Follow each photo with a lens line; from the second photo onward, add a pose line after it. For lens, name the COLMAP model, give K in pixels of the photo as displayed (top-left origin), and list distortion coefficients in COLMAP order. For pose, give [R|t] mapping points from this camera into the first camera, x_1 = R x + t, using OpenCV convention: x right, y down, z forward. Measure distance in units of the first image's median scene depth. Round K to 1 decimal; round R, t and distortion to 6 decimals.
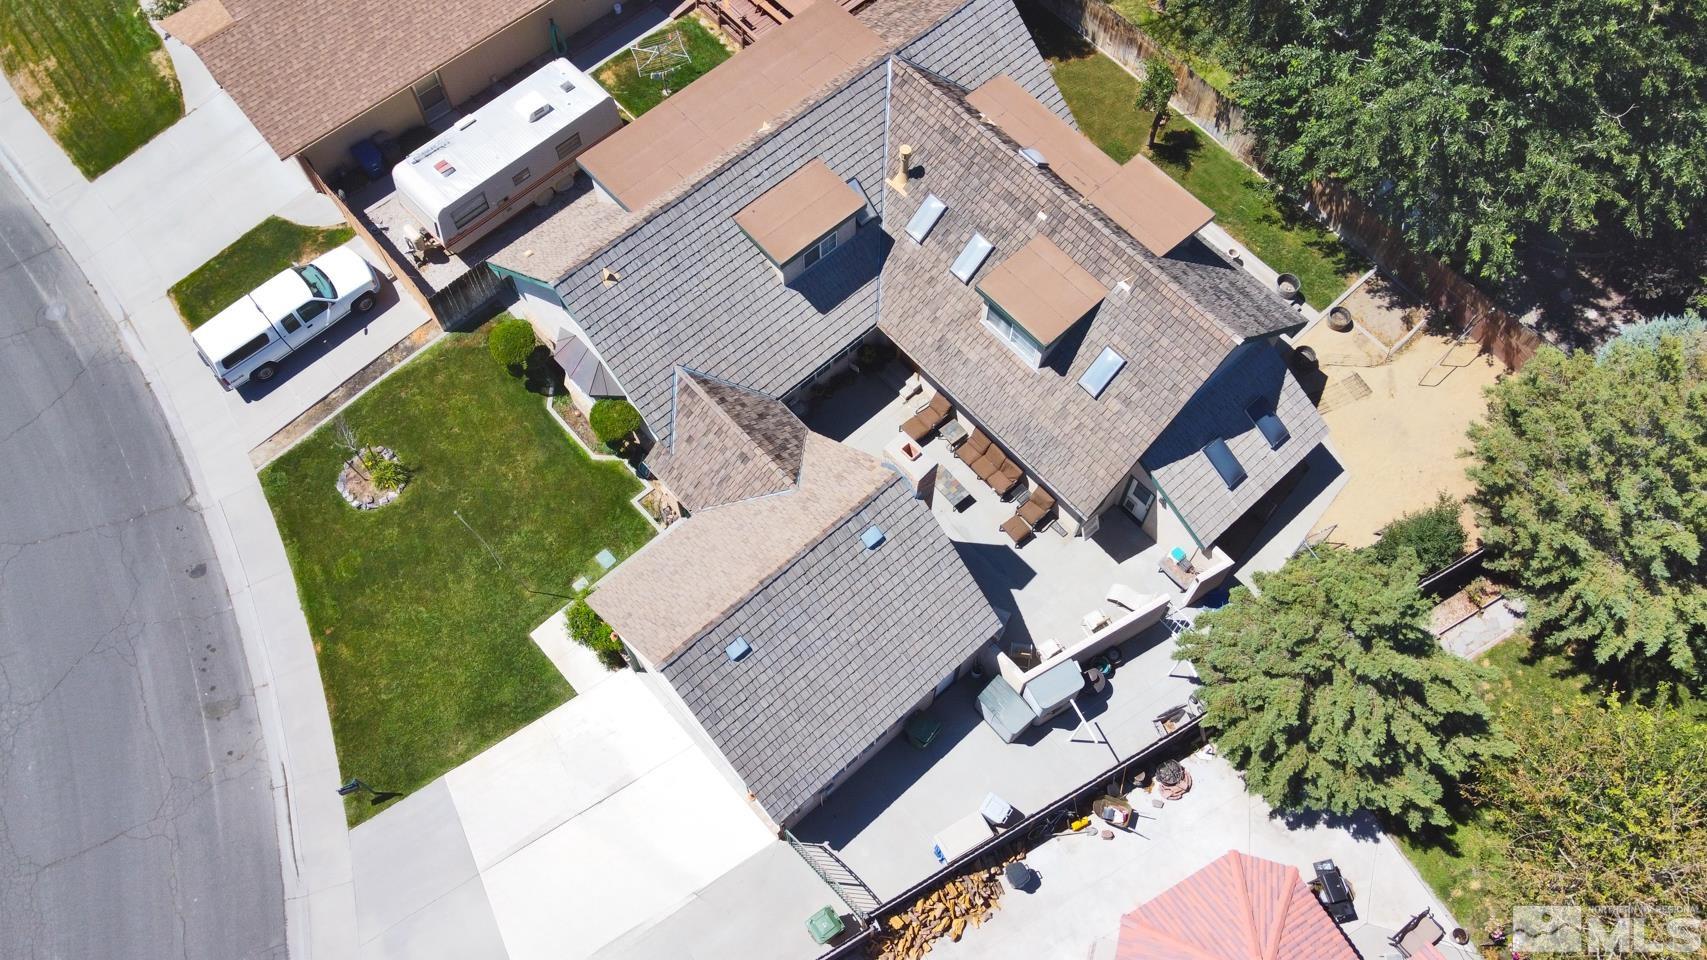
lens RADIAL K [[1287.4, 0, 853.5], [0, 1287.4, 480.0], [0, 0, 1]] dist [0.042062, -0.000572]
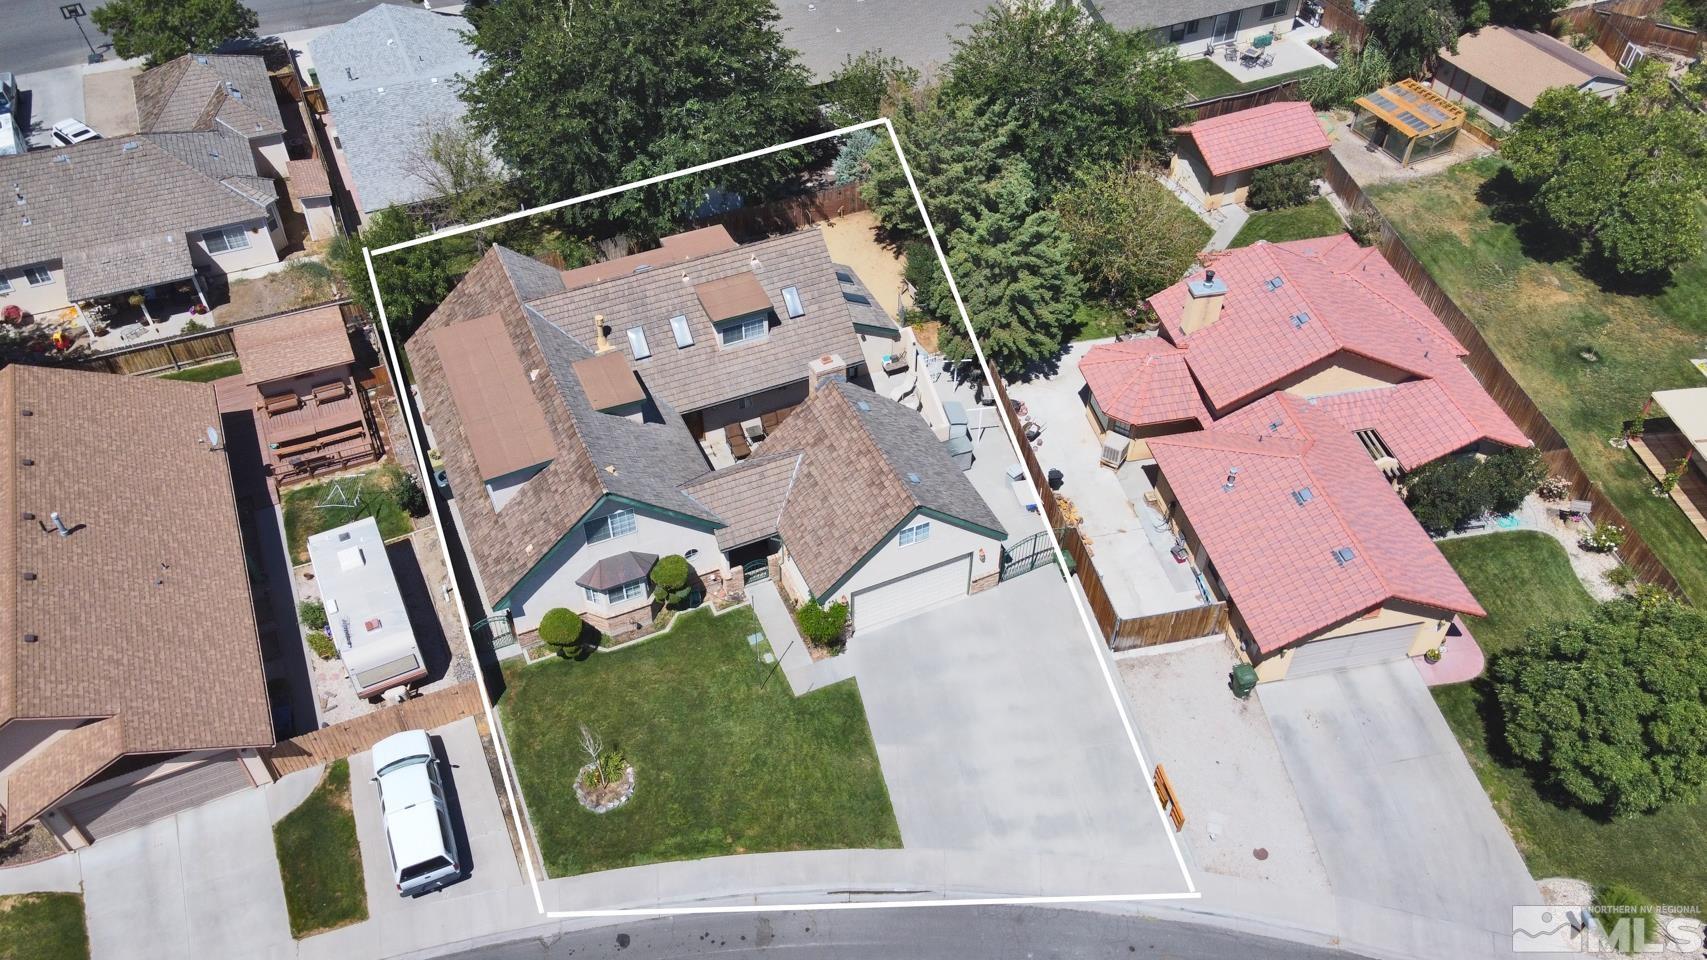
lens RADIAL K [[1287.4, 0, 853.5], [0, 1287.4, 480.0], [0, 0, 1]] dist [0.042062, -0.000572]
pose [[0.305159, -0.668953, 0.677775, -0.917045], [0.856127, 0.504399, 0.112375, -0.078525], [-0.417043, 0.545969, 0.726631, -0.057199]]
